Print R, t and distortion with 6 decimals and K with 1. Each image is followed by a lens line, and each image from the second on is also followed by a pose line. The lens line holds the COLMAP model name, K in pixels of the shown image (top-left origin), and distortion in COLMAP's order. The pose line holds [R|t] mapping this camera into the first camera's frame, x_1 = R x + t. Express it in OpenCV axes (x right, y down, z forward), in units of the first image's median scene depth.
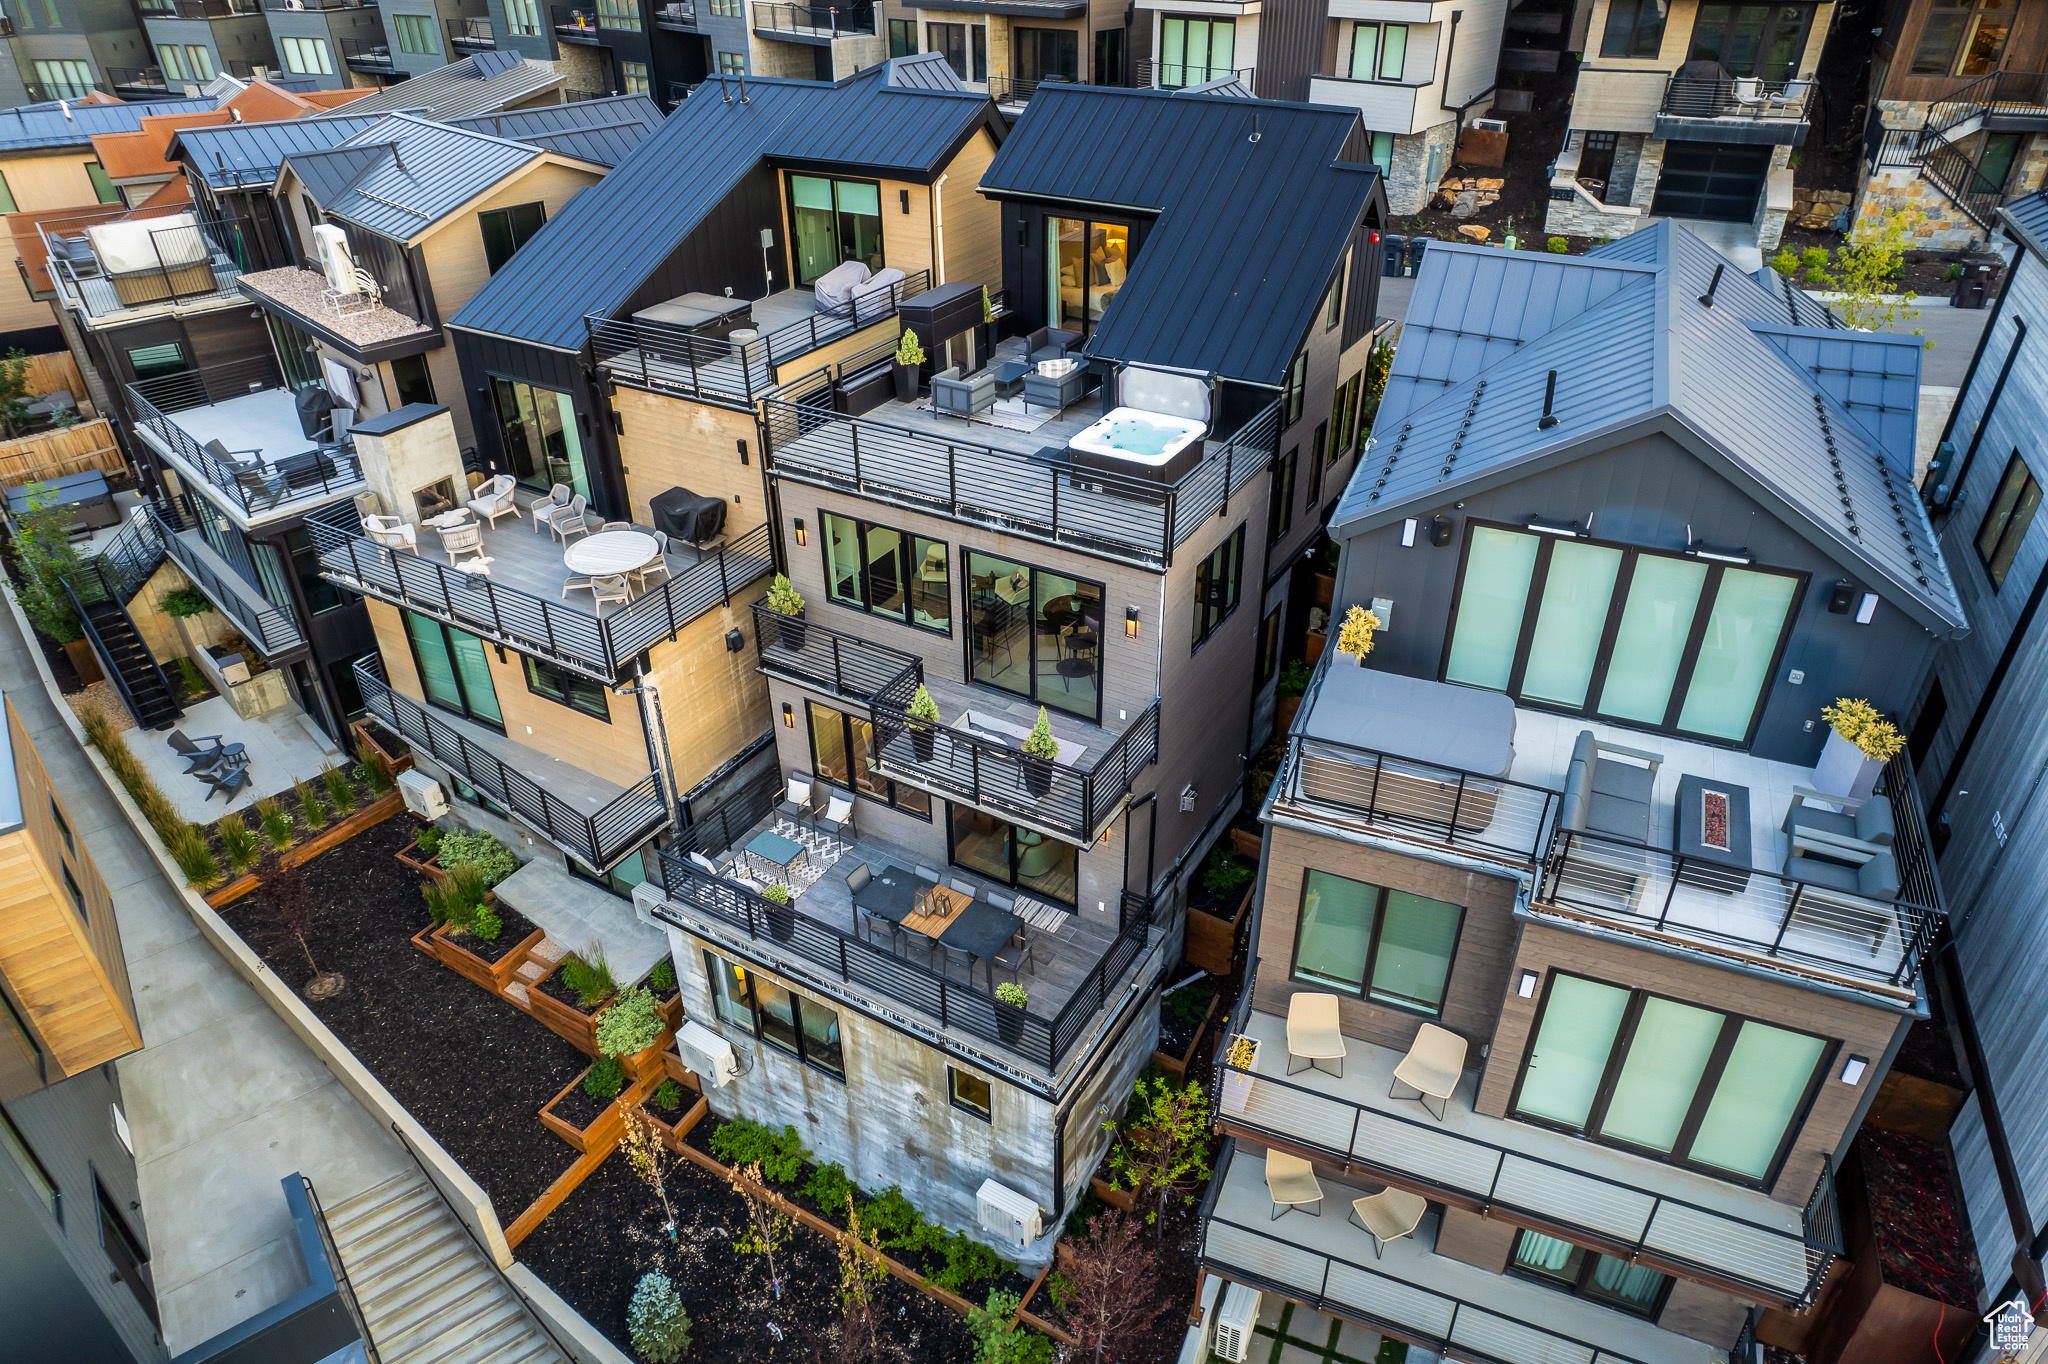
lens RADIAL K [[1303.1, 0, 1028.7], [0, 1303.1, 692.9], [0, 0, 1]] dist [-0.077368, 0.069590]
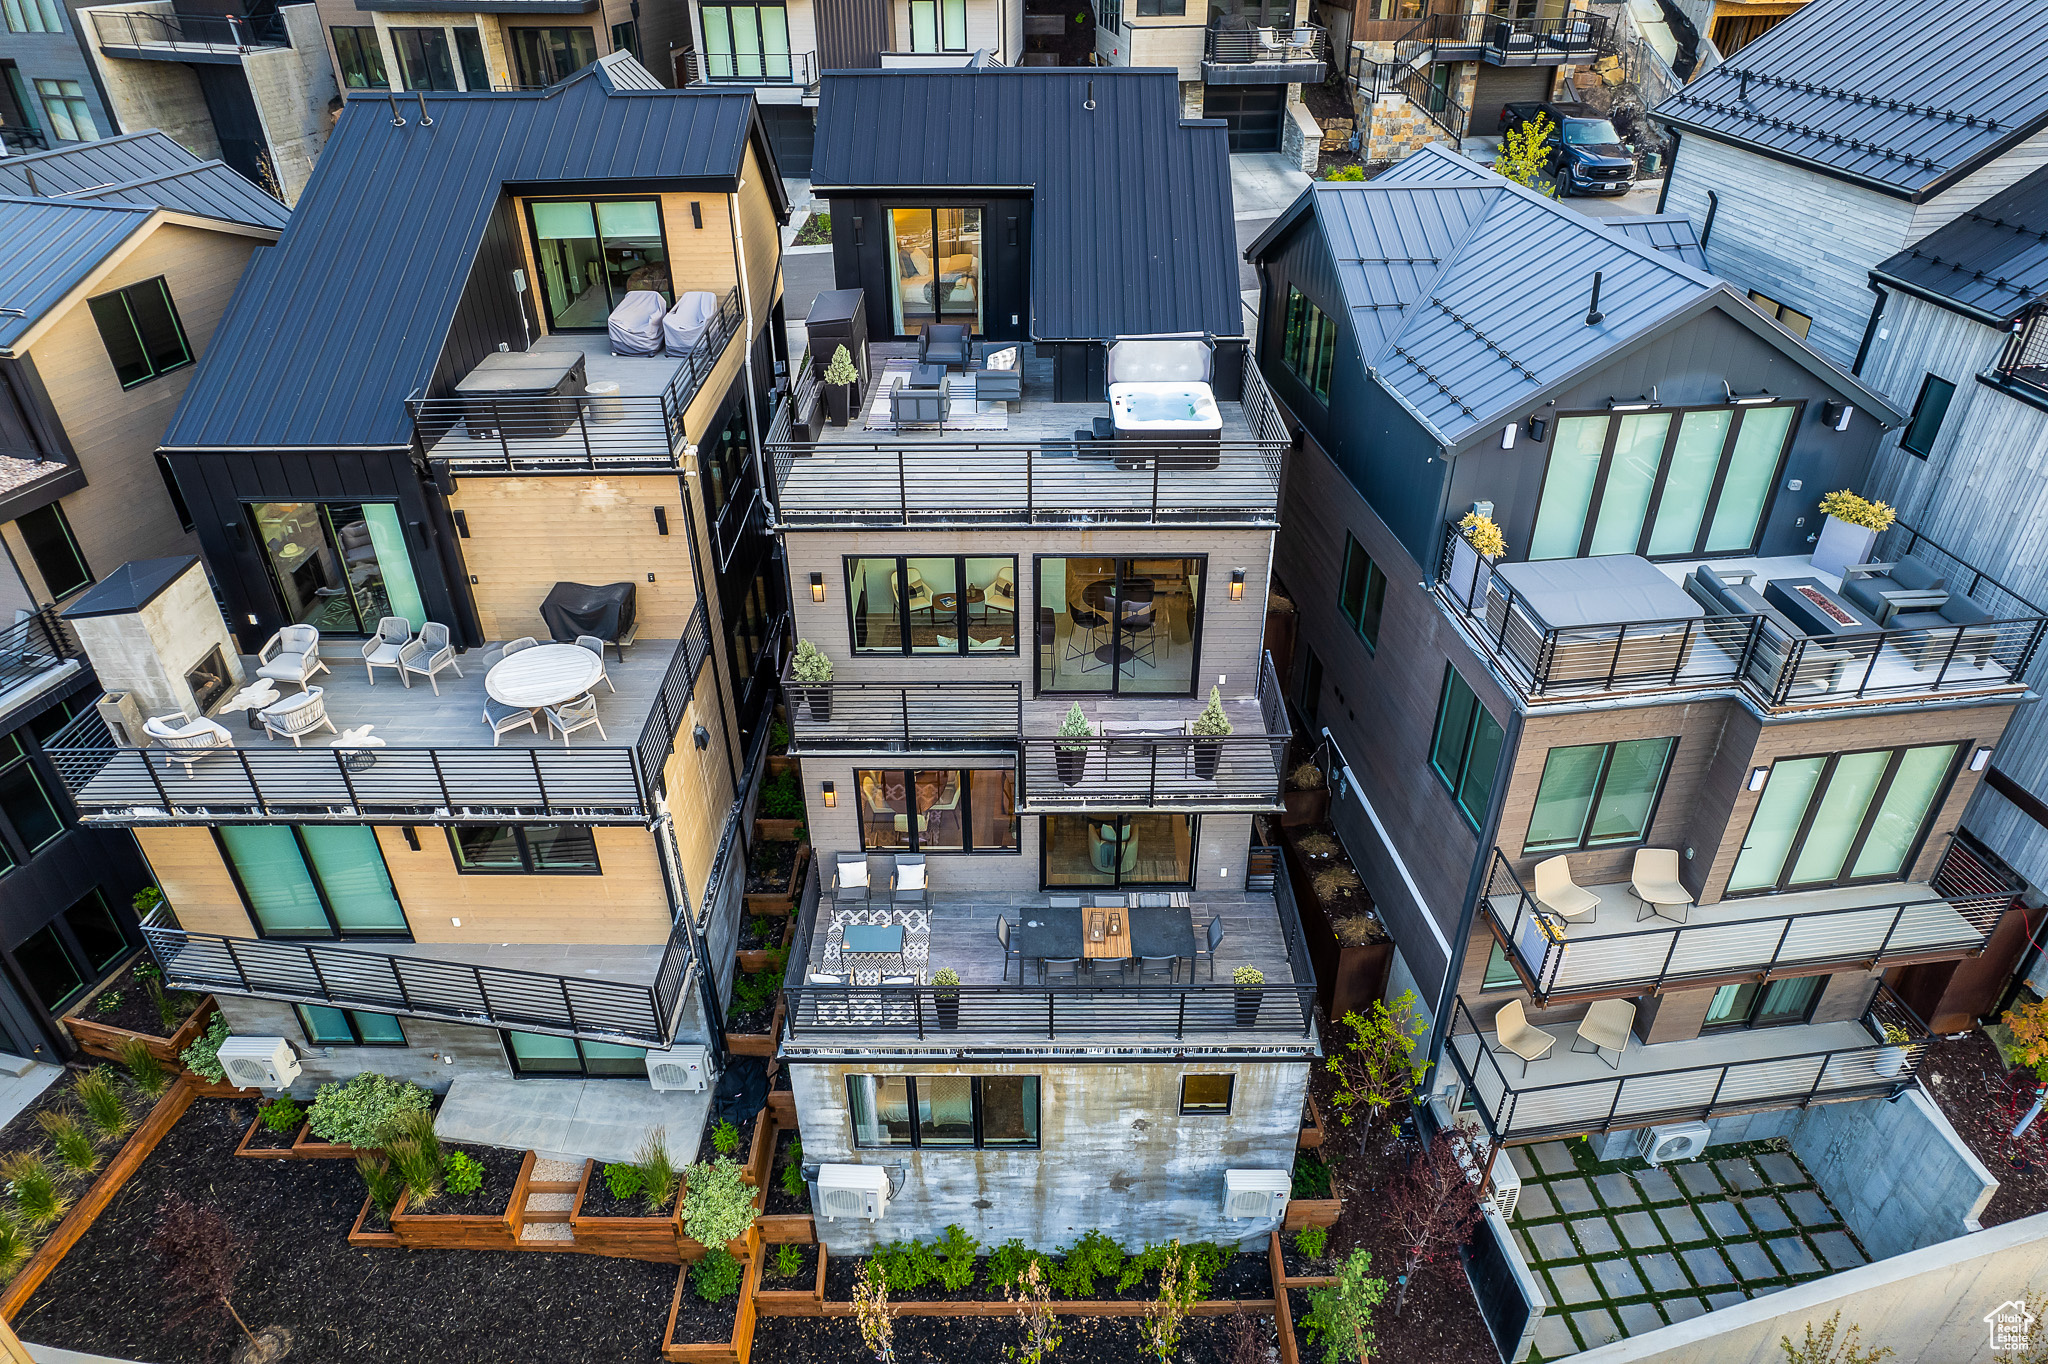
lens RADIAL K [[1303.1, 0, 1028.7], [0, 1303.1, 692.9], [0, 0, 1]] dist [-0.077368, 0.069590]
pose [[0.861109, -0.275961, 0.427010, -0.414748], [0.273235, 0.959465, 0.069061, -0.070949], [-0.428759, 0.057205, 0.901606, 0.135151]]
